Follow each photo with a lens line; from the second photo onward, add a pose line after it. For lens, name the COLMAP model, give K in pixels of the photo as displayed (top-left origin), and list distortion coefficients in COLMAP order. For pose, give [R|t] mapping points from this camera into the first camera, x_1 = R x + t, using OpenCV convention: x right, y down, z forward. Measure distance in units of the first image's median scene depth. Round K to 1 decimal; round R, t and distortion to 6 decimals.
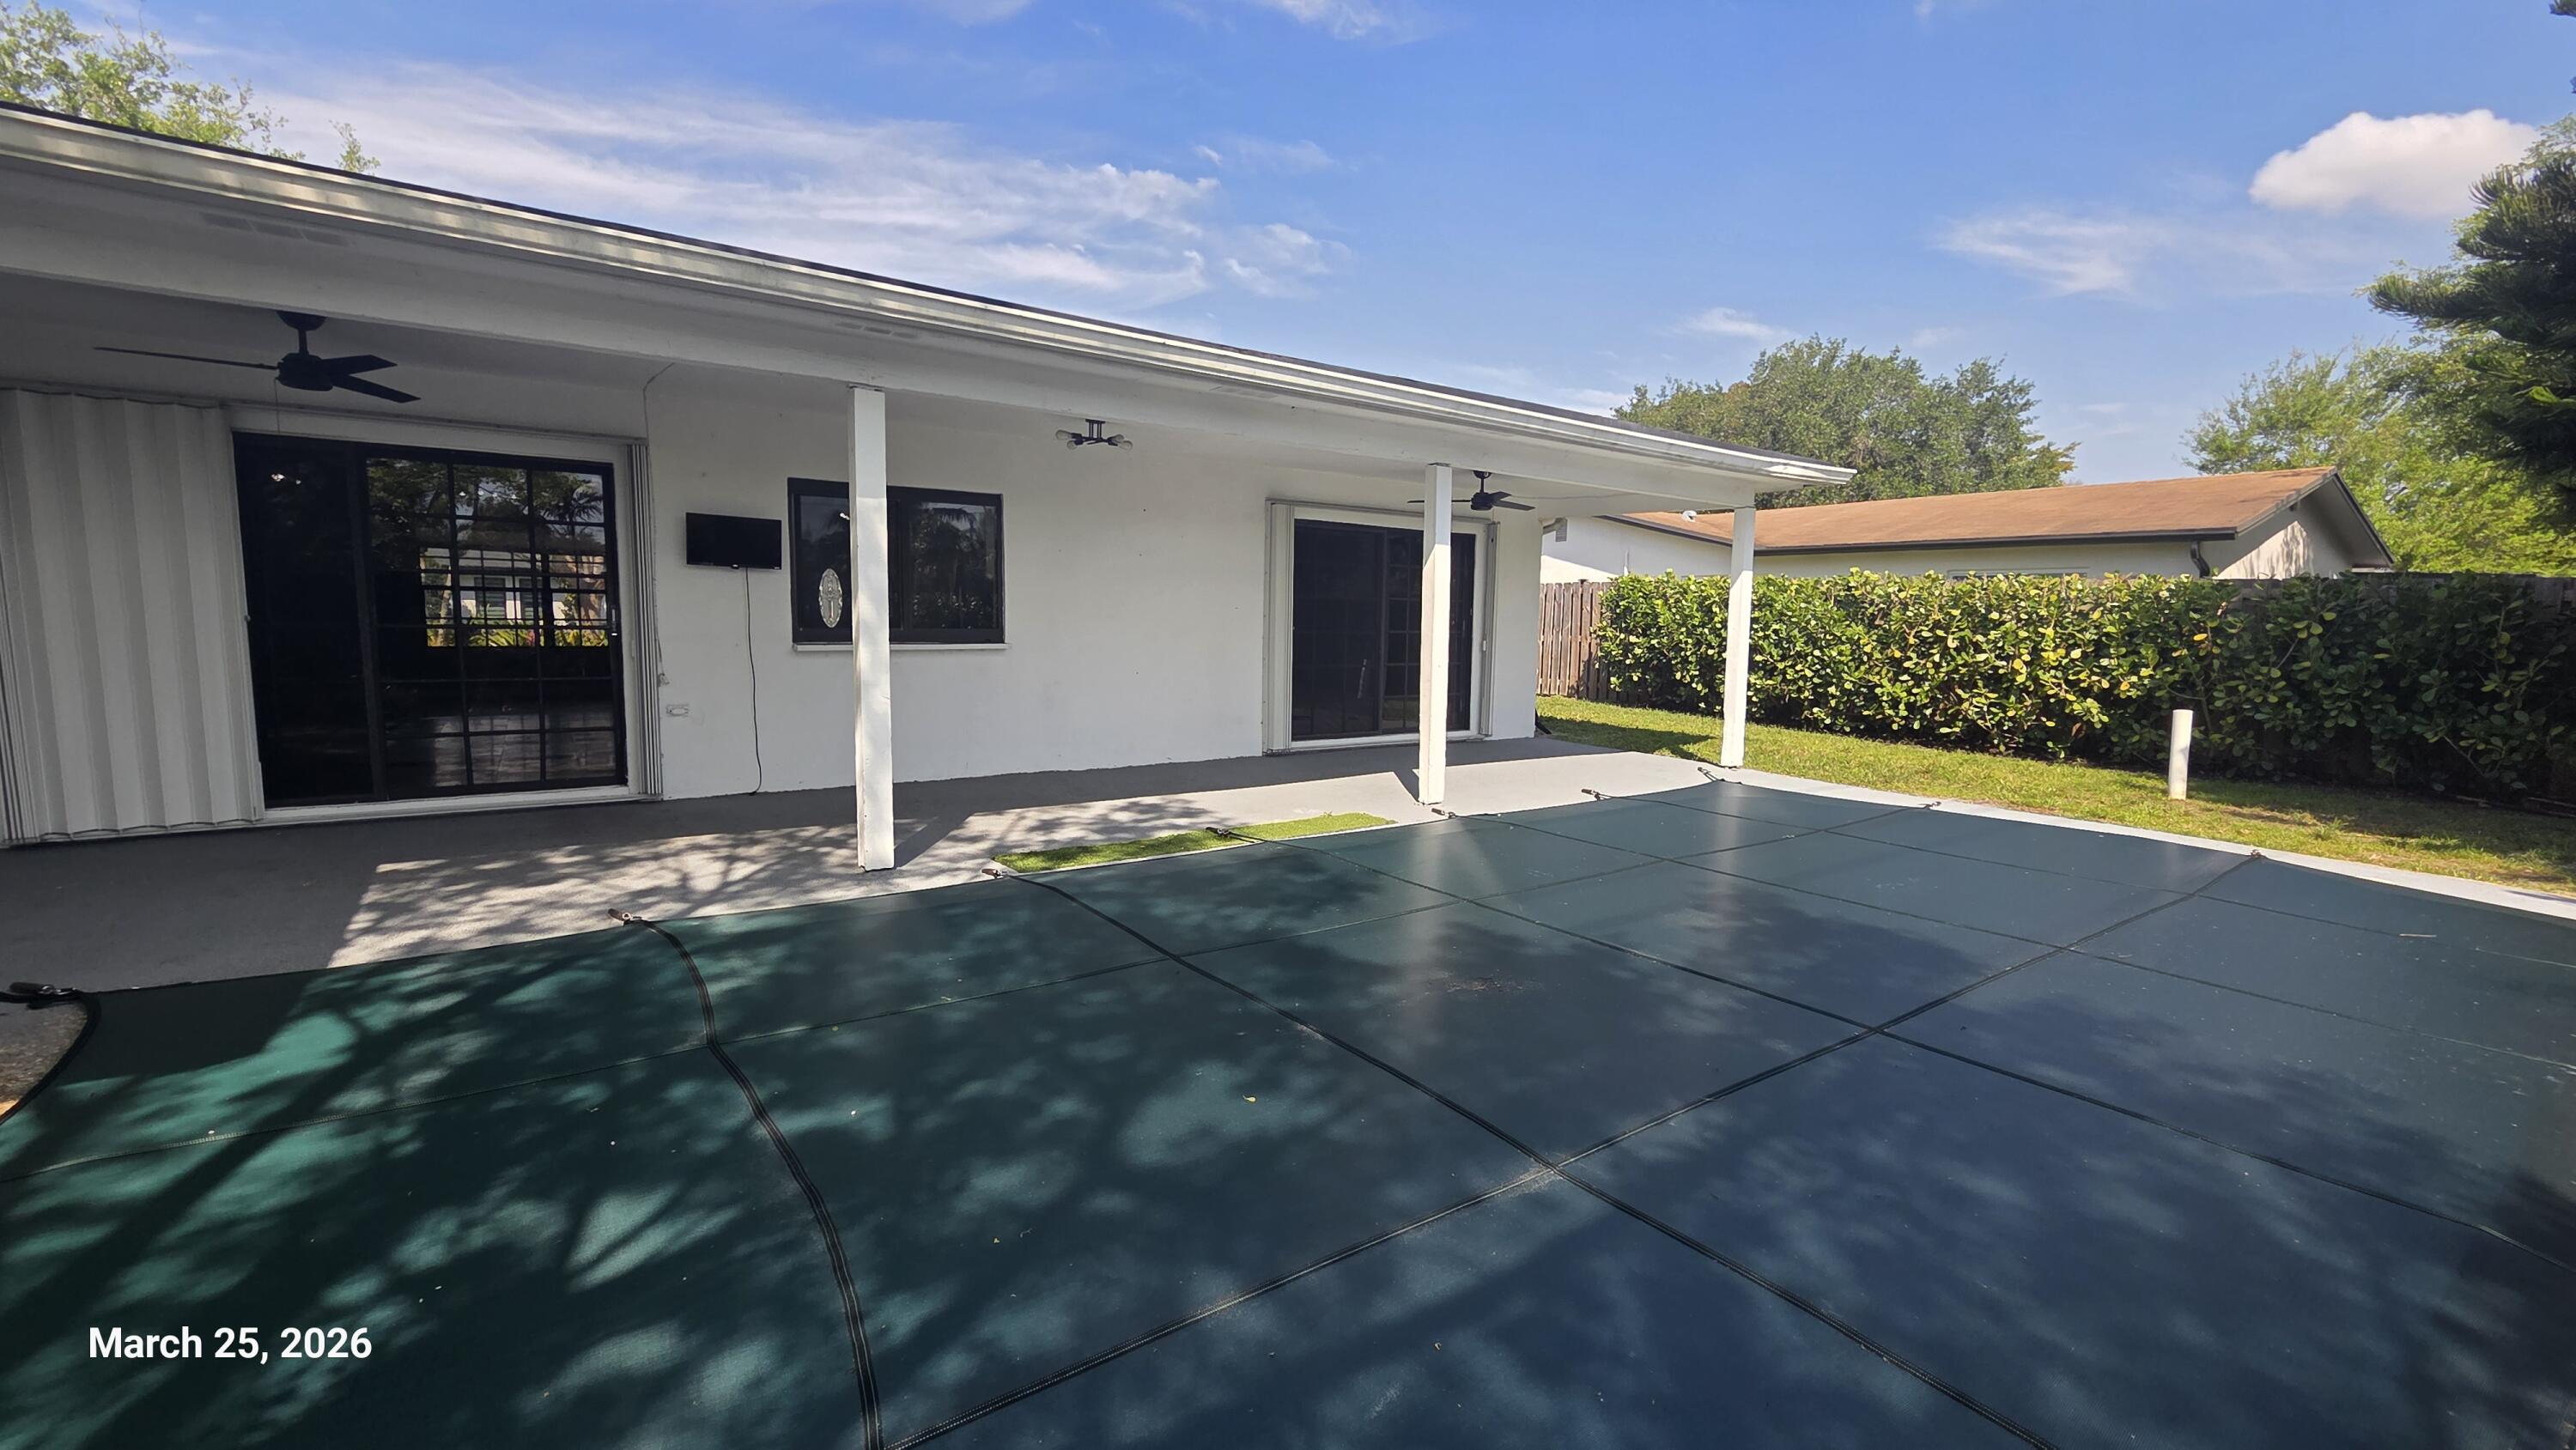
lens RADIAL K [[1062.3, 0, 1283.3], [0, 1062.3, 737.2], [0, 0, 1]] dist [-0.000048, -0.000049]
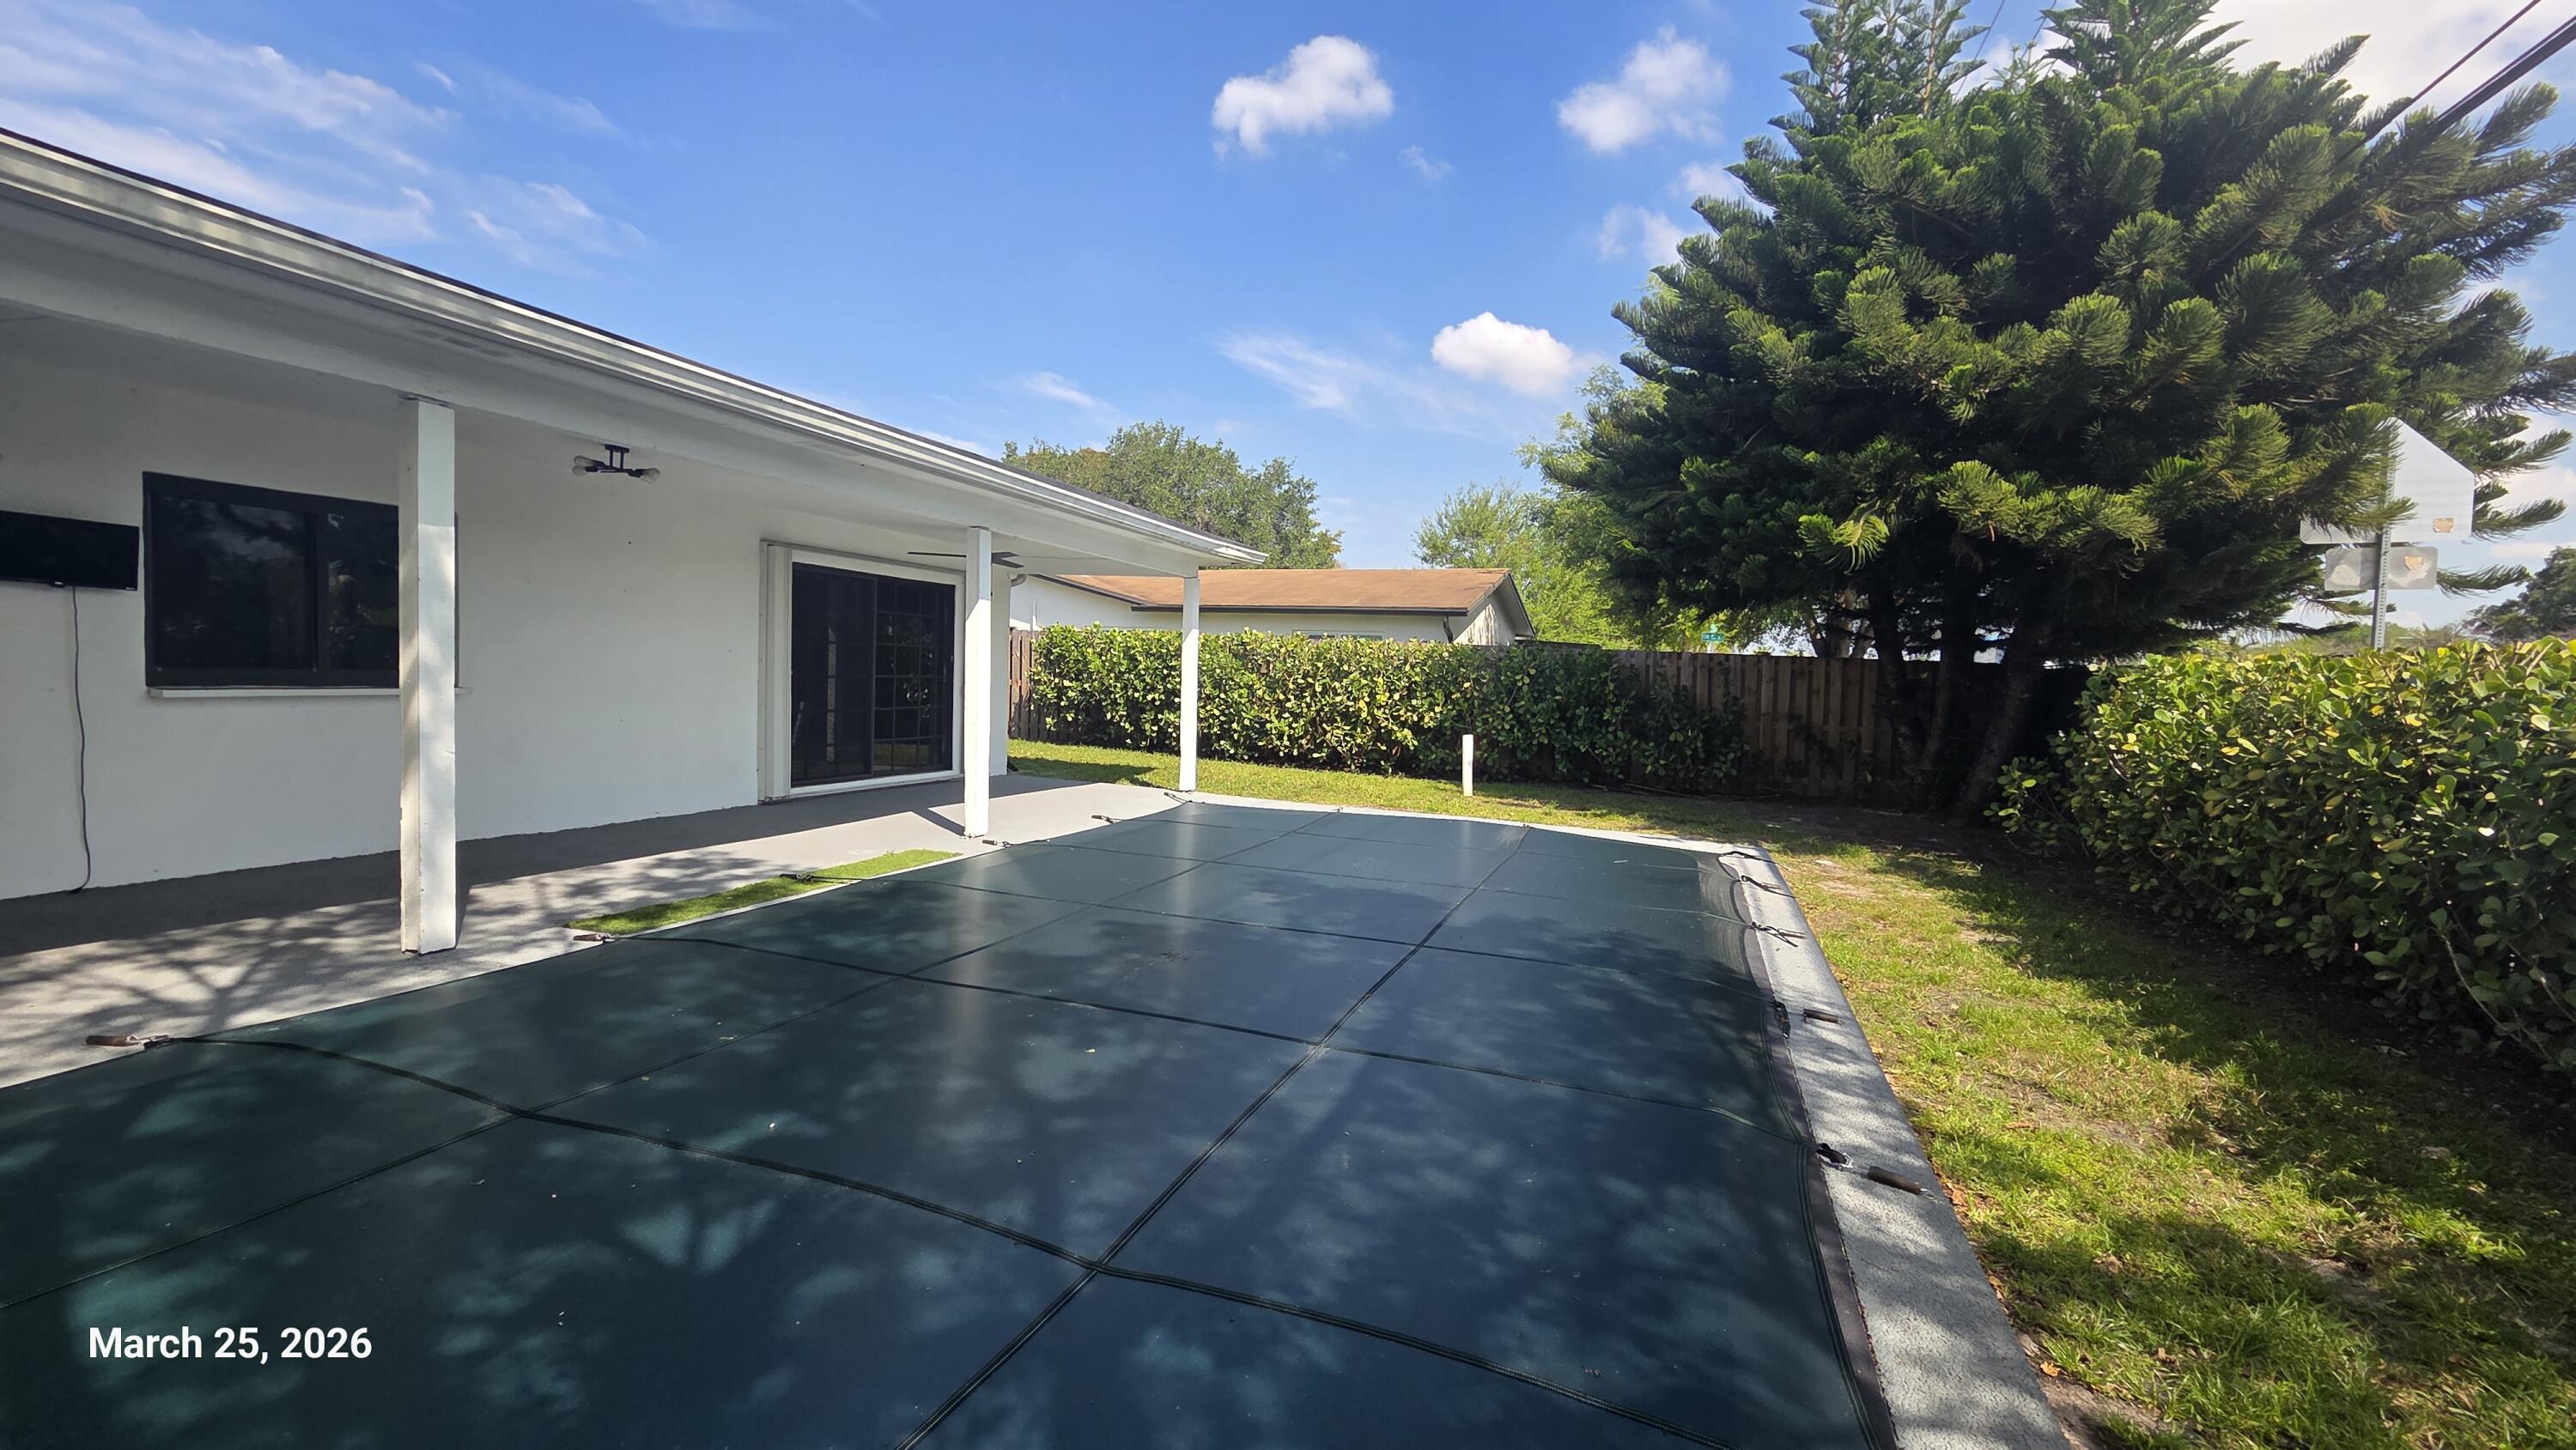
lens RADIAL K [[1062.3, 0, 1283.3], [0, 1062.3, 737.2], [0, 0, 1]] dist [-0.000048, -0.000049]
pose [[0.828562, -0.023504, 0.559403, -0.168073], [0.044981, 0.998683, -0.024662, 0.001891], [-0.558087, 0.045597, 0.828529, -0.063405]]
